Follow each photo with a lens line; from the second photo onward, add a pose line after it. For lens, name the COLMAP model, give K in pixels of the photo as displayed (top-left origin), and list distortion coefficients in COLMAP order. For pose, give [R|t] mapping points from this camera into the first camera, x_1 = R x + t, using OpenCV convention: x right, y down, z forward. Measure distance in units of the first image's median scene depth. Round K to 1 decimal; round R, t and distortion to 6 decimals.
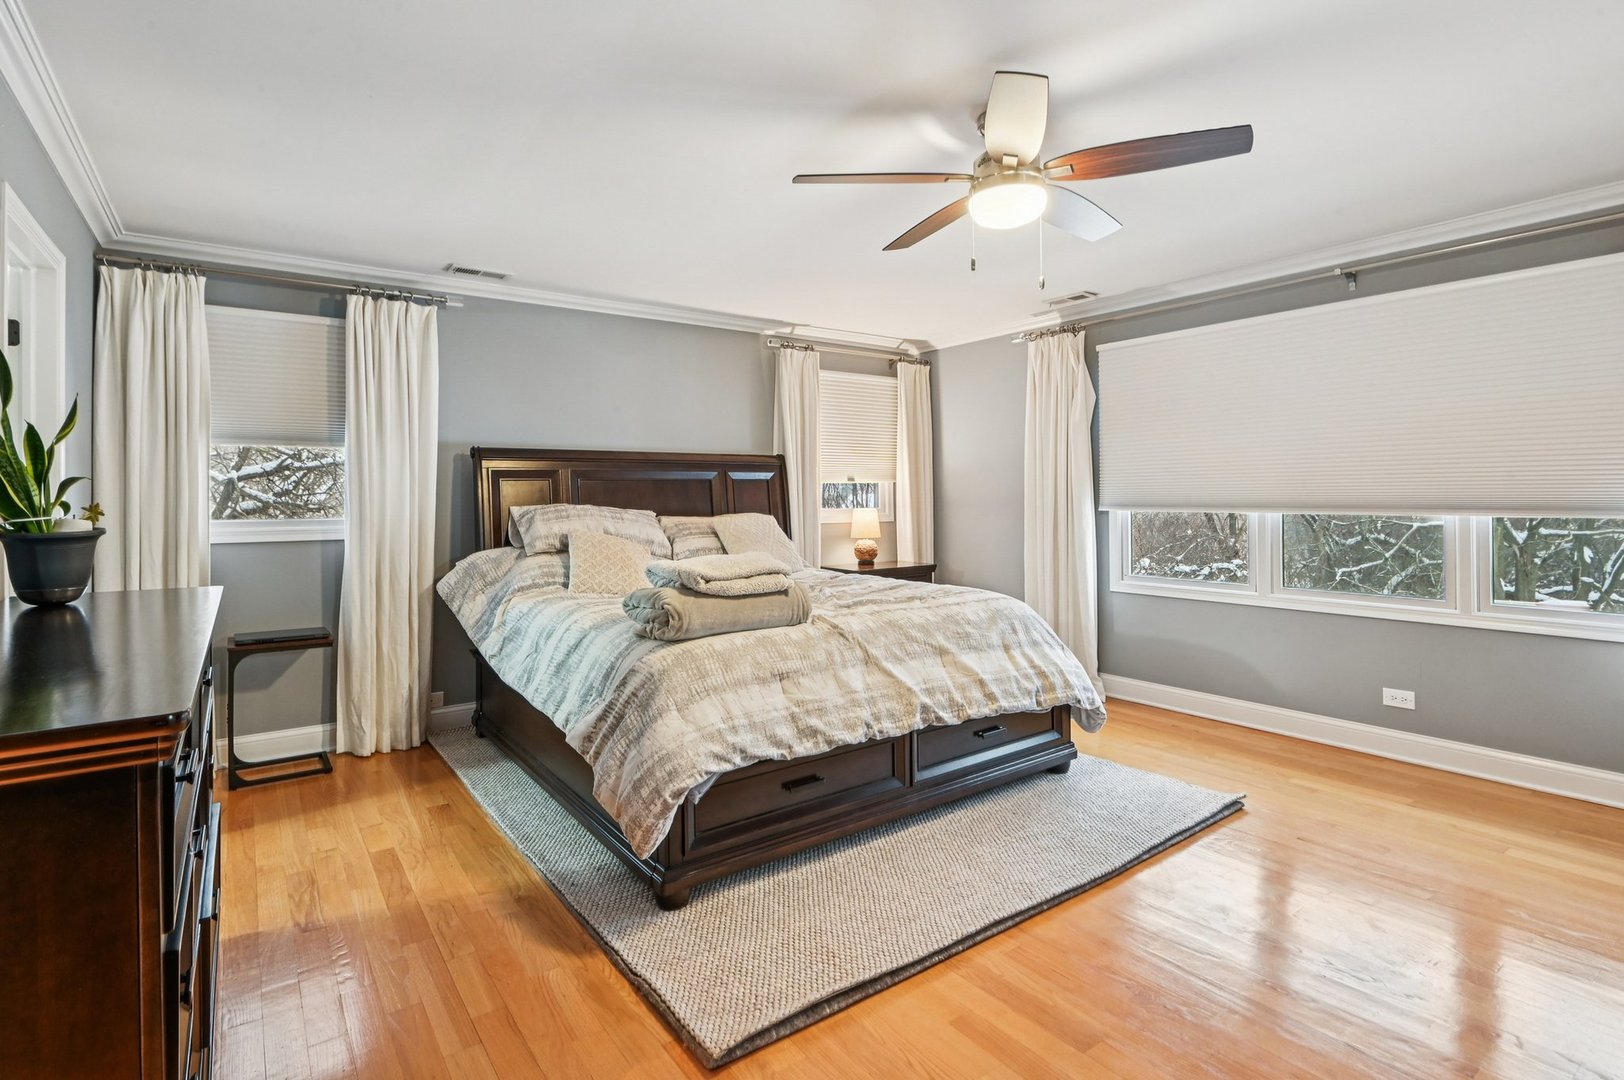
lens RADIAL K [[793.4, 0, 804.2], [0, 793.4, 499.7], [0, 0, 1]] dist [0.001437, -0.000123]
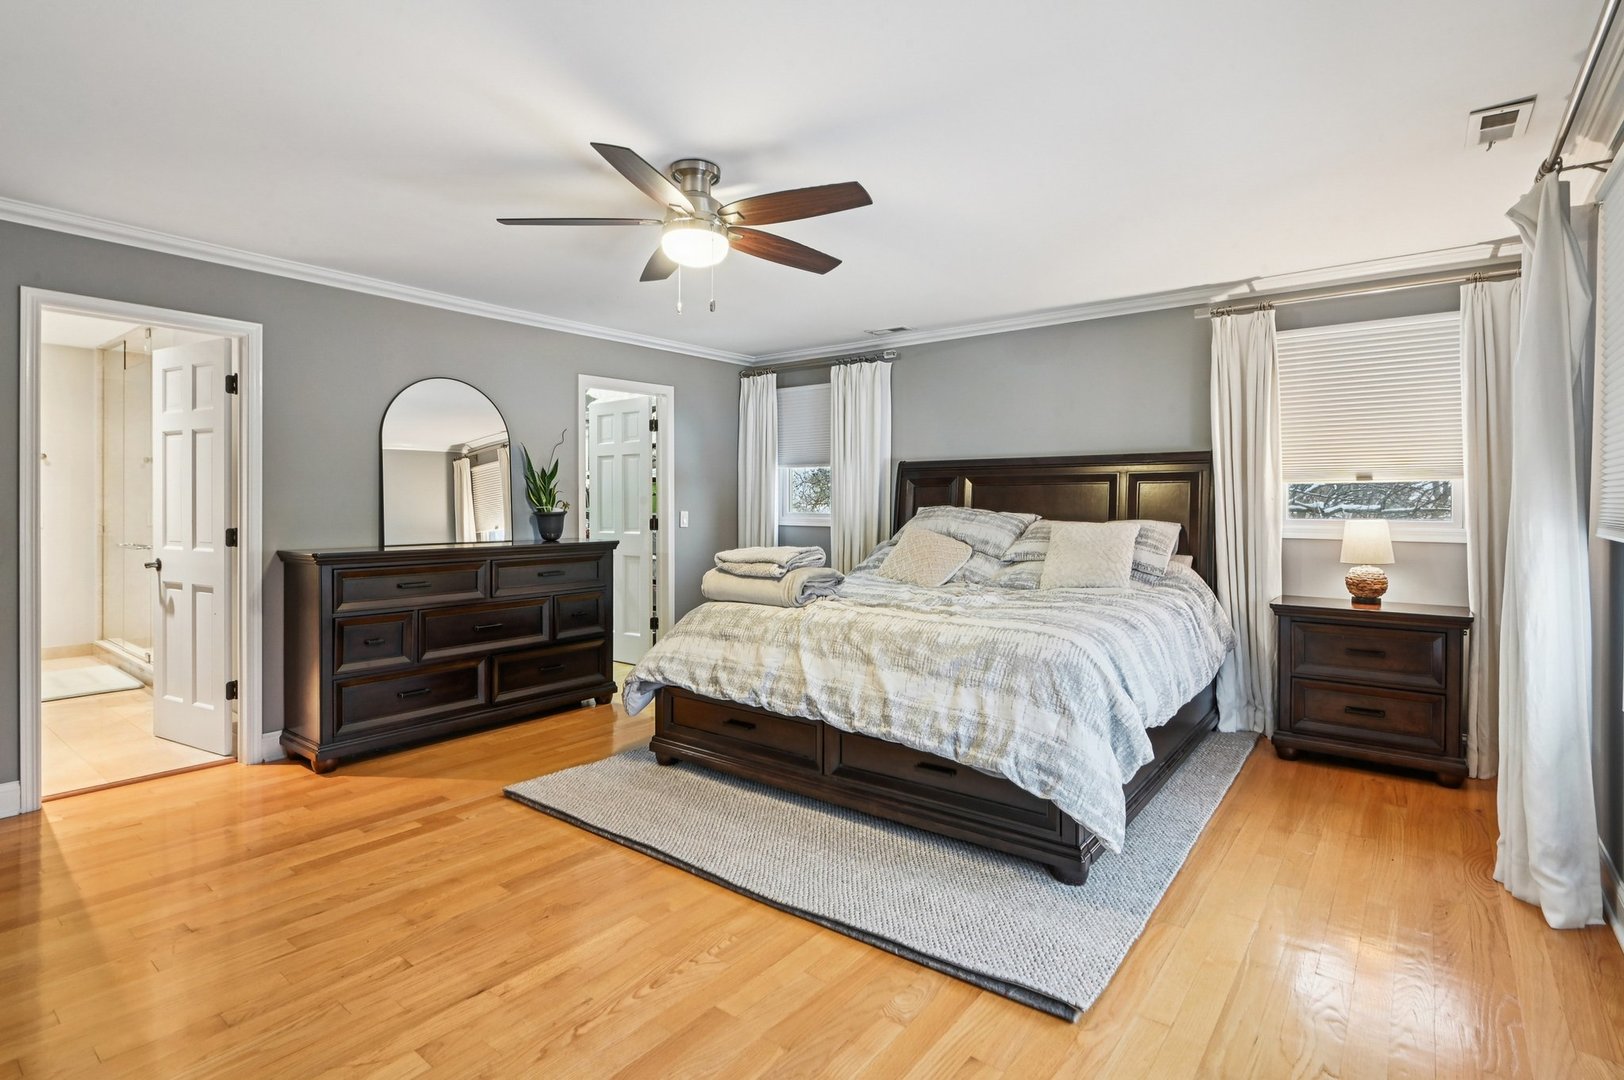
lens RADIAL K [[793.4, 0, 804.2], [0, 793.4, 499.7], [0, 0, 1]] dist [0.001437, -0.000123]
pose [[0.282634, 0.008605, -0.959189, 1.111025], [-0.005887, 0.999956, 0.007236, -0.014830], [0.959210, 0.003602, 0.282672, 0.653143]]
